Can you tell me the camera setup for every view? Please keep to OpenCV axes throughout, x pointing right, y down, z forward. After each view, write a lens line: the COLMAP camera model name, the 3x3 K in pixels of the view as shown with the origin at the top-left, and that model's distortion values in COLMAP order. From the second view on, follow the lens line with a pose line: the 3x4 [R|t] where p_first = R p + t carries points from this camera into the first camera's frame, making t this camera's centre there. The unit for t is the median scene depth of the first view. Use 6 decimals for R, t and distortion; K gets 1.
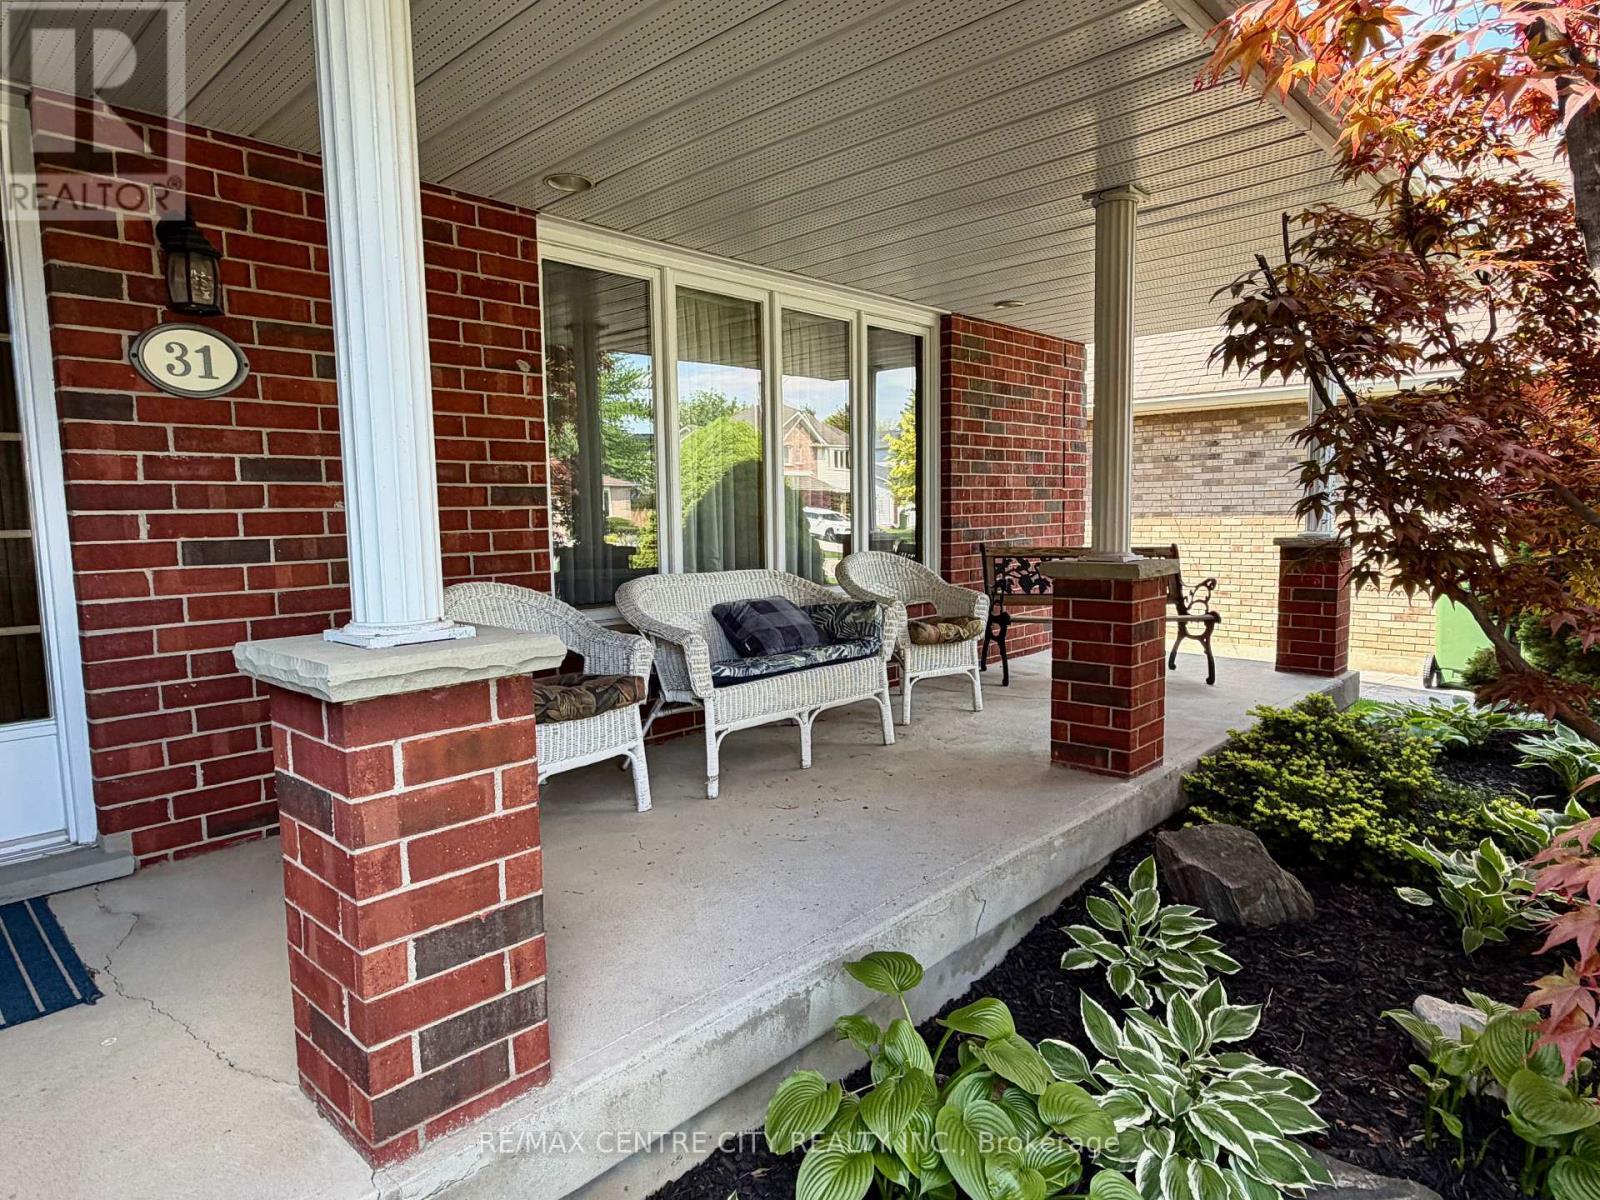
lens RADIAL K [[962.9, 0, 805.0], [0, 962.9, 604.4], [0, 0, 1]] dist [0.000381, 0.002352]
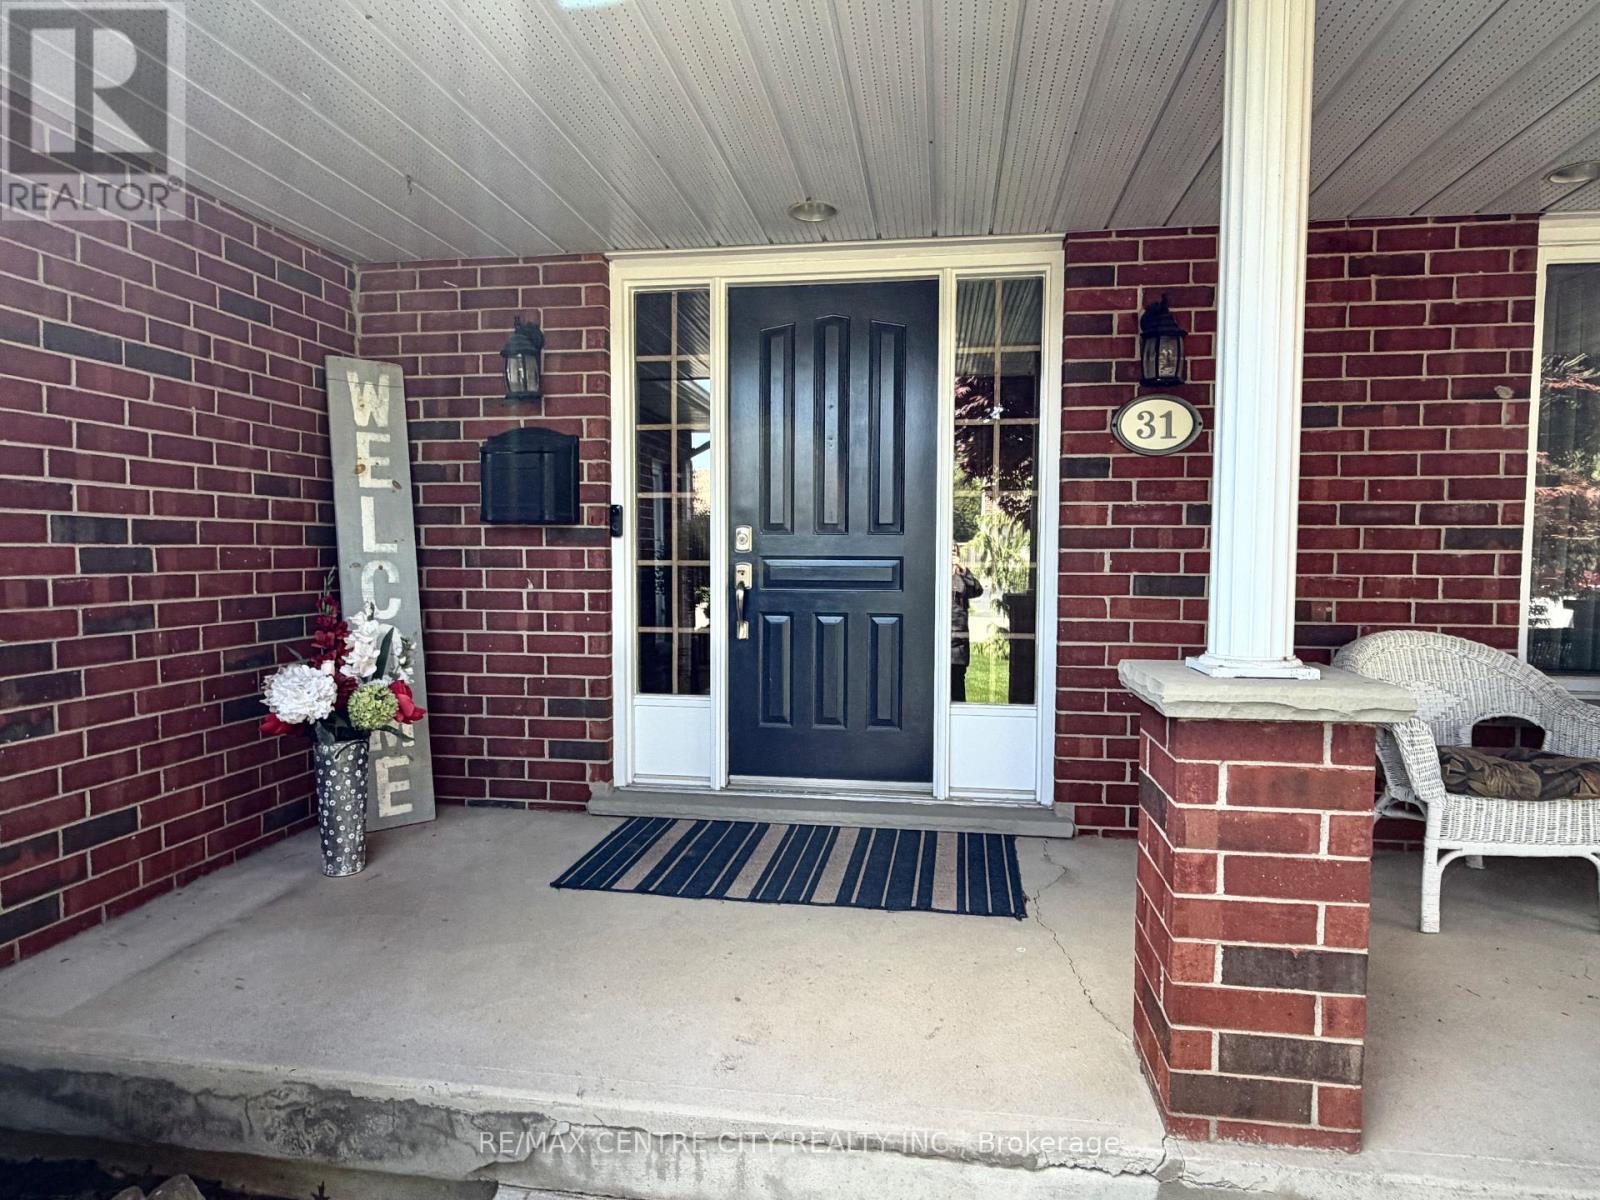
lens RADIAL K [[962.9, 0, 794.0], [0, 962.9, 598.9], [0, 0, 1]] dist [0.000381, 0.002352]
pose [[0.562401, 0.059405, -0.824728, 0.114232], [-0.096016, 0.995360, 0.006220, -0.002843], [0.821271, 0.075688, 0.565495, -0.028175]]
